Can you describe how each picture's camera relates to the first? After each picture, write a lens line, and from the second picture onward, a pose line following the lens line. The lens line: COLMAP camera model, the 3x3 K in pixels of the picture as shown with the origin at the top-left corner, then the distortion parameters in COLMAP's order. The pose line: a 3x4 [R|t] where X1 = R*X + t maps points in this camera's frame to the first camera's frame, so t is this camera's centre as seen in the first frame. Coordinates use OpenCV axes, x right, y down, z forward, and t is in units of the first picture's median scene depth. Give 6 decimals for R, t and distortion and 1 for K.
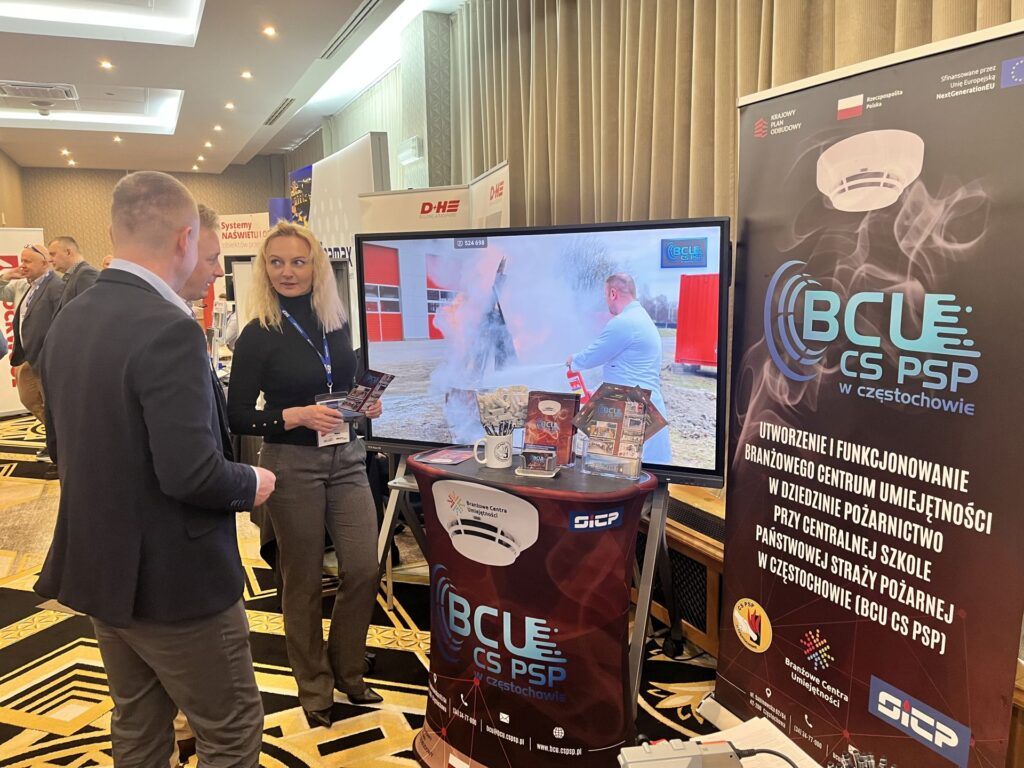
lens RADIAL K [[774.1, 0, 521.6], [0, 774.1, 378.9], [0, 0, 1]] dist [0.054480, -0.047461]
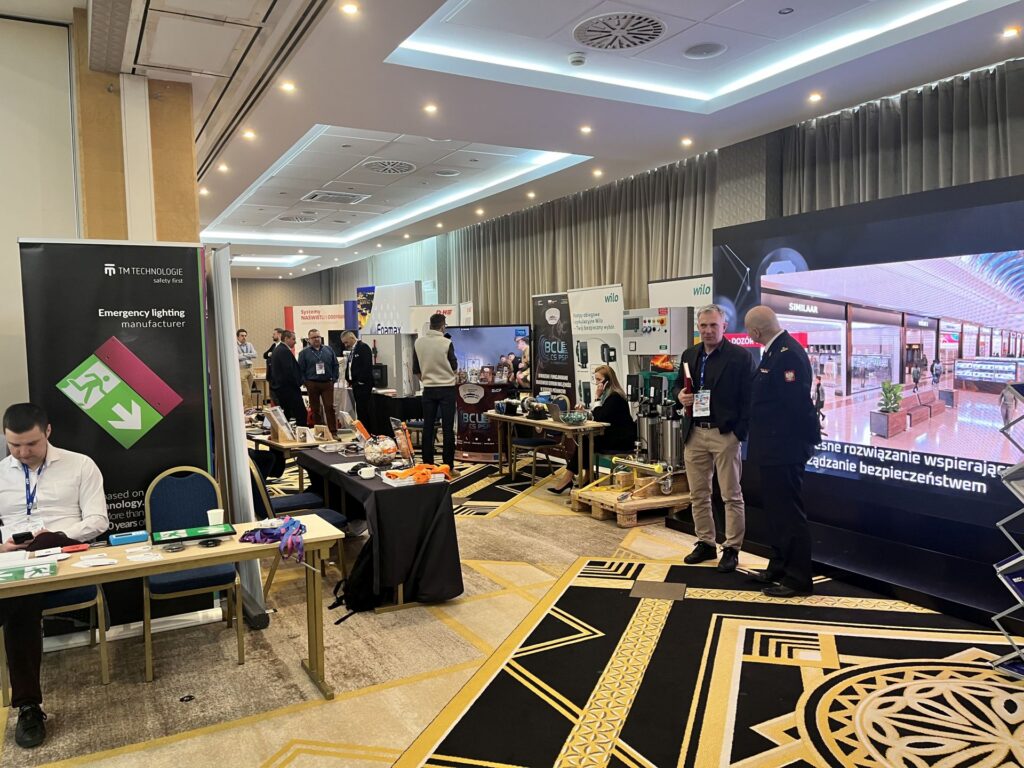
lens RADIAL K [[774.1, 0, 514.9], [0, 774.1, 383.3], [0, 0, 1]] dist [0.054480, -0.047461]
pose [[0.998751, -0.008336, 0.049270, -0.019335], [0.012226, 0.996784, -0.079197, 0.465981], [-0.048451, 0.079700, 0.995641, -3.324184]]
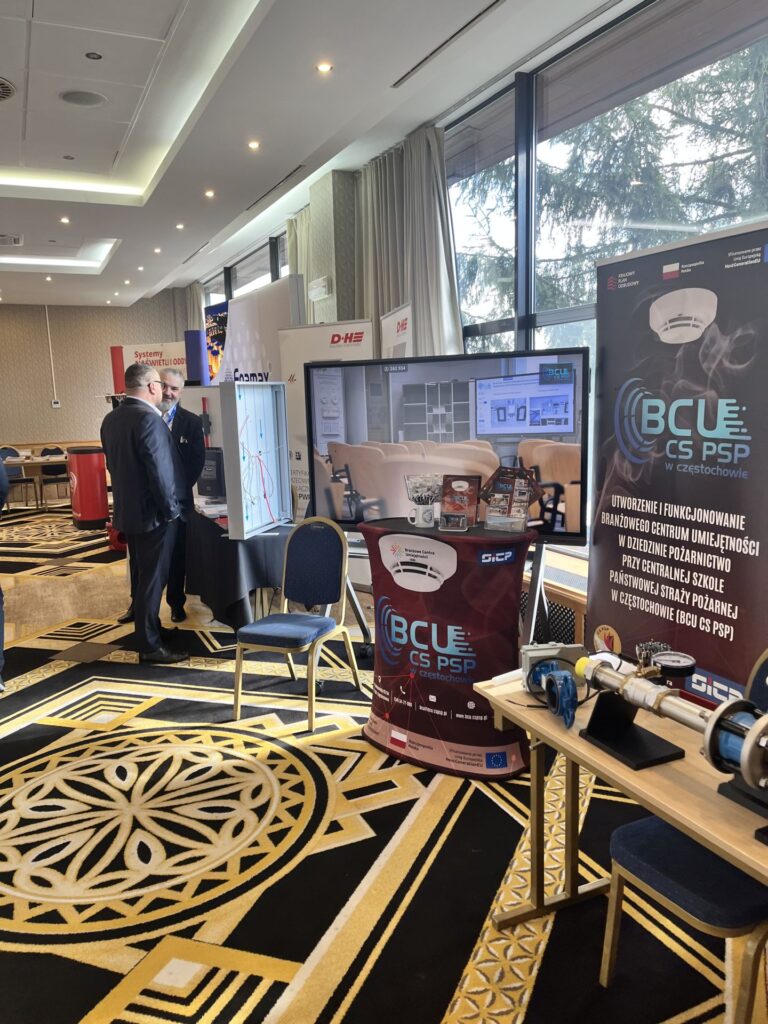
lens RADIAL K [[774.1, 0, 381.2], [0, 774.1, 510.0], [0, 0, 1]] dist [0.054480, -0.047461]
pose [[0.999762, -0.008126, -0.020225, -0.084379], [0.008299, 0.999929, 0.008523, 0.072769], [0.020155, -0.008689, 0.999759, -0.431287]]
